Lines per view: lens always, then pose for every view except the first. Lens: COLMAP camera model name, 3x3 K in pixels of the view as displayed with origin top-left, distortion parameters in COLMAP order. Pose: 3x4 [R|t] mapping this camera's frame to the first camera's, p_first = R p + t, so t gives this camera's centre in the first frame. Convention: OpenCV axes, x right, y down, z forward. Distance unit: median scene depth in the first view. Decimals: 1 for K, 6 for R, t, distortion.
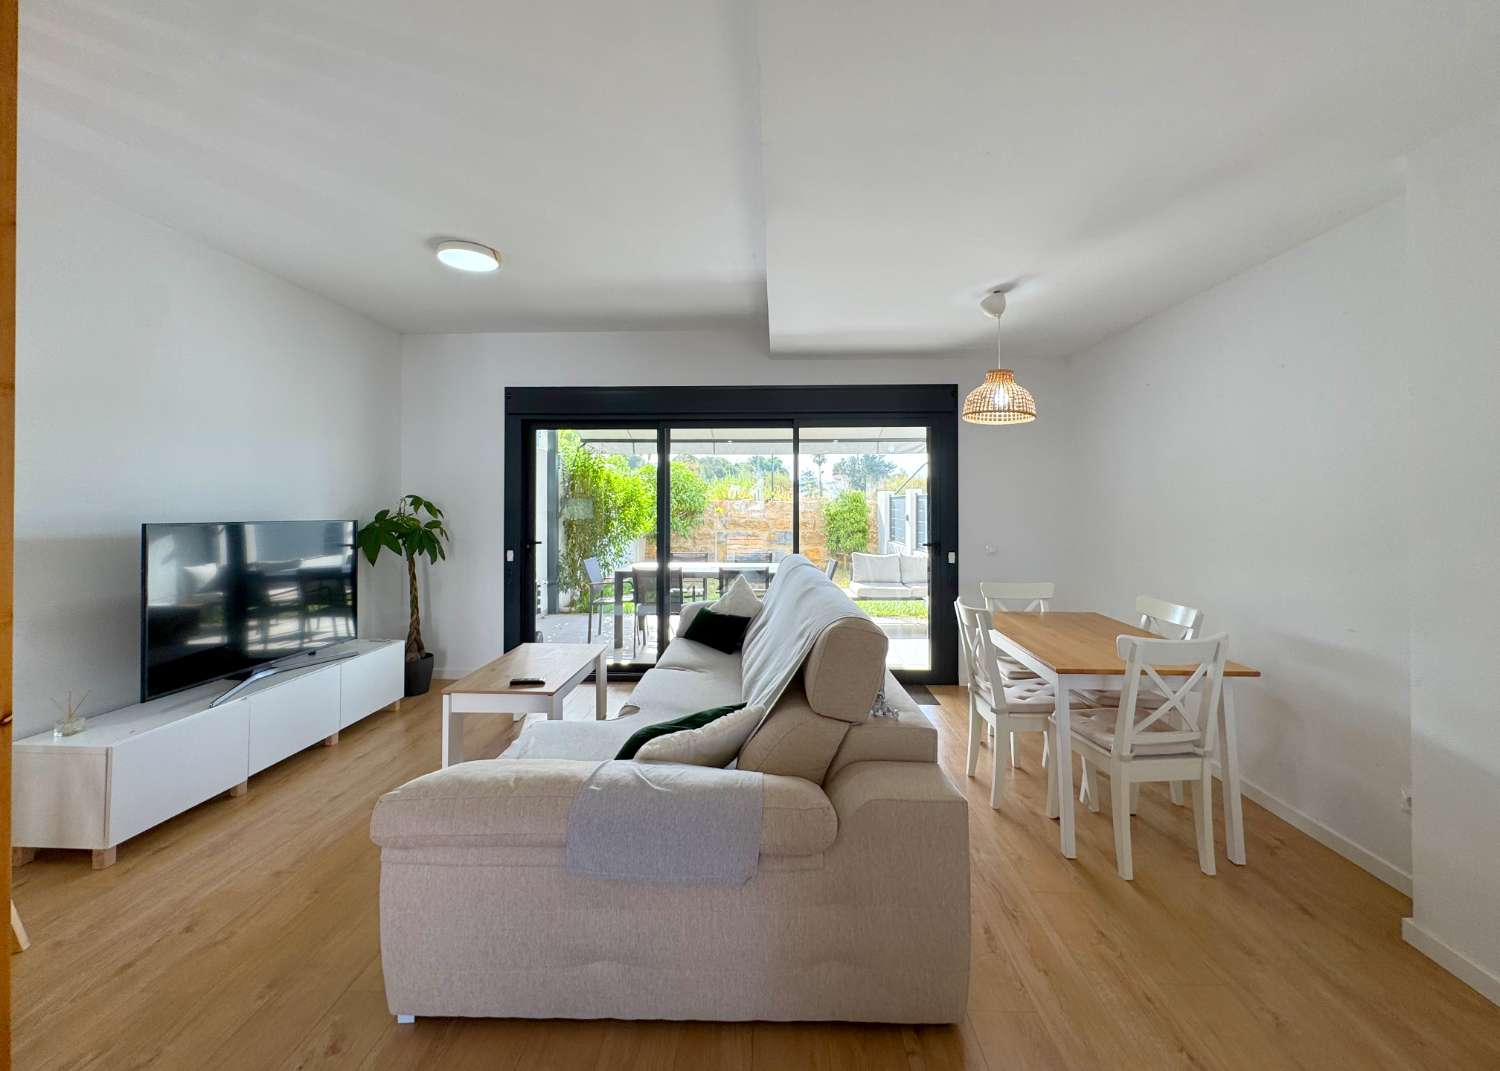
lens RADIAL K [[612.8, 0, 743.8], [0, 612.8, 504.5], [0, 0, 1]] dist [-0.000223, 0.000066]
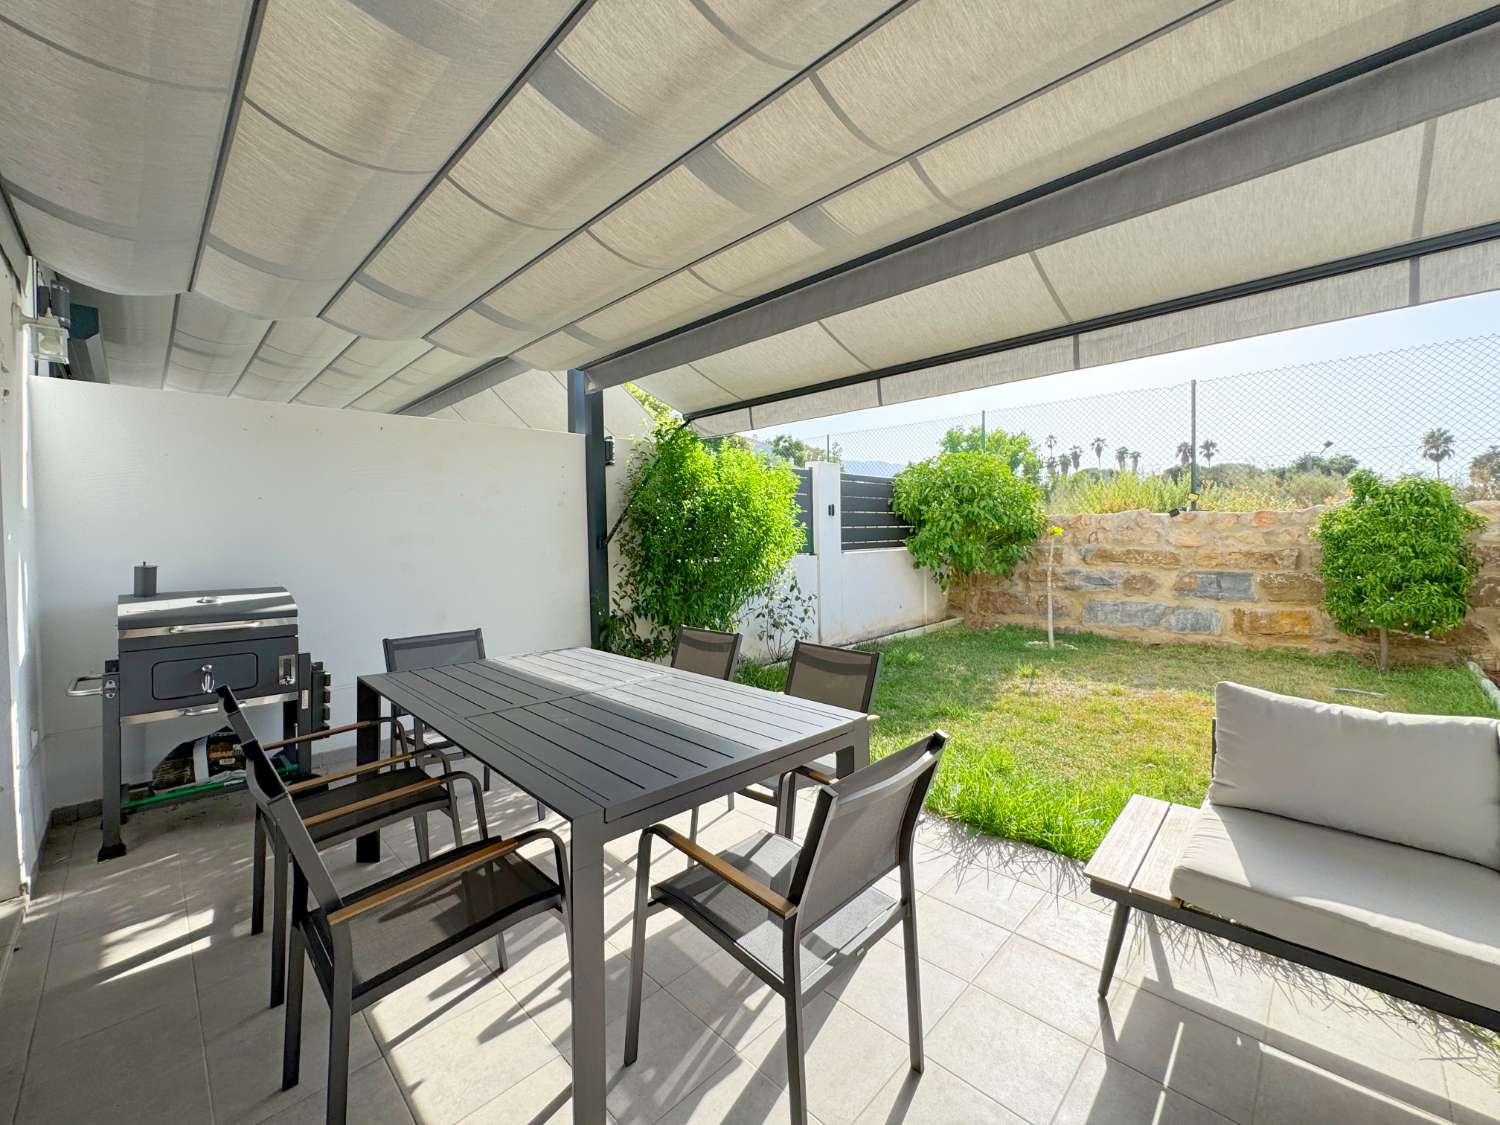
lens RADIAL K [[605.3, 0, 742.4], [0, 605.3, 551.5], [0, 0, 1]] dist [-0.002245, -0.000032]
pose [[0.738561, 0.004570, -0.674171, 0.371610], [0.017728, 0.999500, 0.026197, 0.024357], [0.673953, -0.031300, 0.738110, 1.239285]]
